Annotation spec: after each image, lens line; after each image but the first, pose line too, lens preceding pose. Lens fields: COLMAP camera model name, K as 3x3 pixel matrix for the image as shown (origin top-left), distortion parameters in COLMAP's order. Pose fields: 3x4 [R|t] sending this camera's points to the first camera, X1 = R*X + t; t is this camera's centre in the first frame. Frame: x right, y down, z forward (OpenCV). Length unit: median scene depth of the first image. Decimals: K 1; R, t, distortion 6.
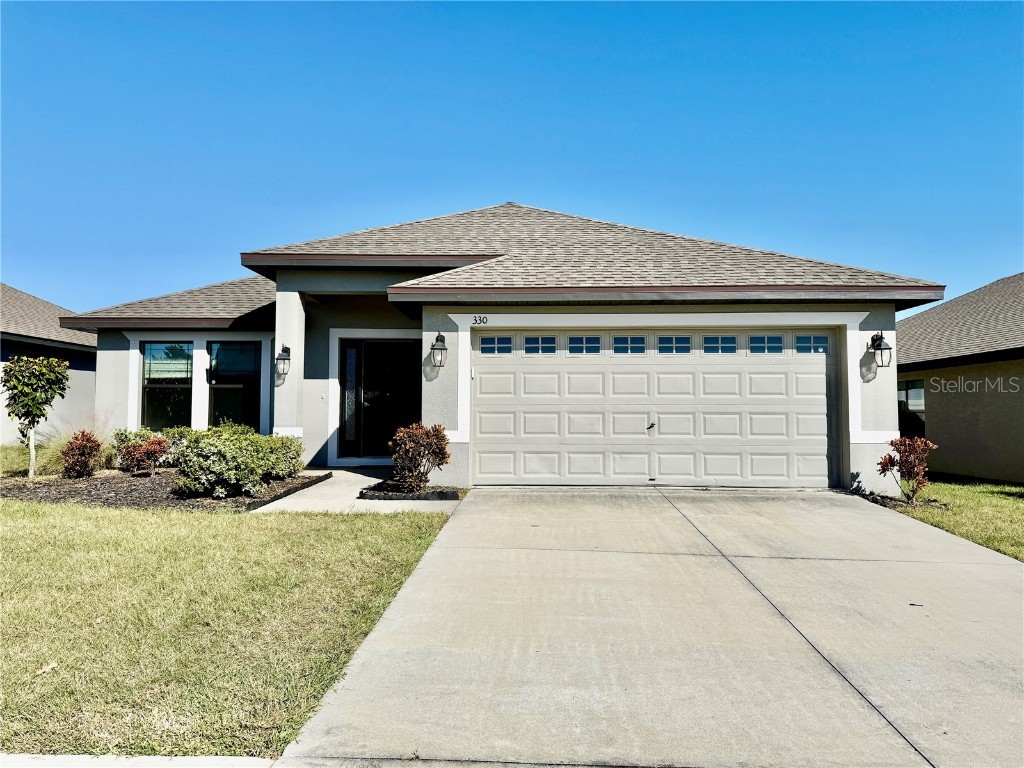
lens RADIAL K [[715.9, 0, 512.9], [0, 715.9, 383.3], [0, 0, 1]] dist [0.010555, 0.001221]
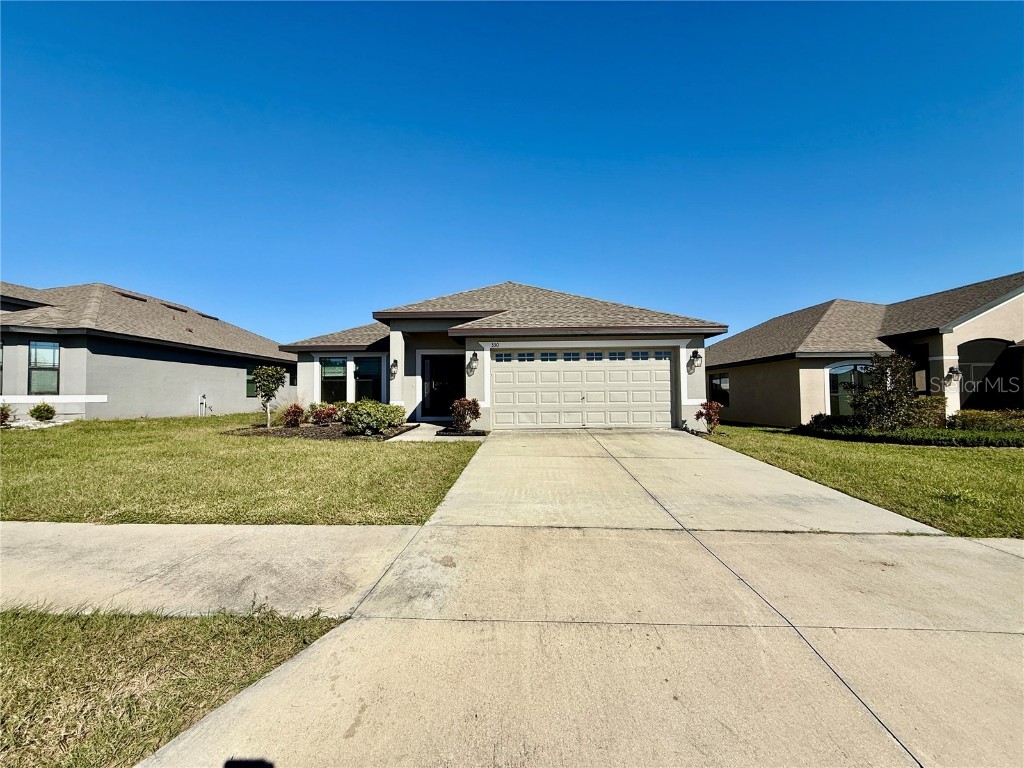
lens RADIAL K [[407.1, 0, 511.4], [0, 407.1, 384.5], [0, 0, 1]] dist [-0.001284, 0.000457]
pose [[0.999940, -0.010993, 0.000058, -0.003001], [0.010990, 0.999797, 0.016863, 0.001331], [-0.000244, -0.016861, 0.999858, -0.121435]]
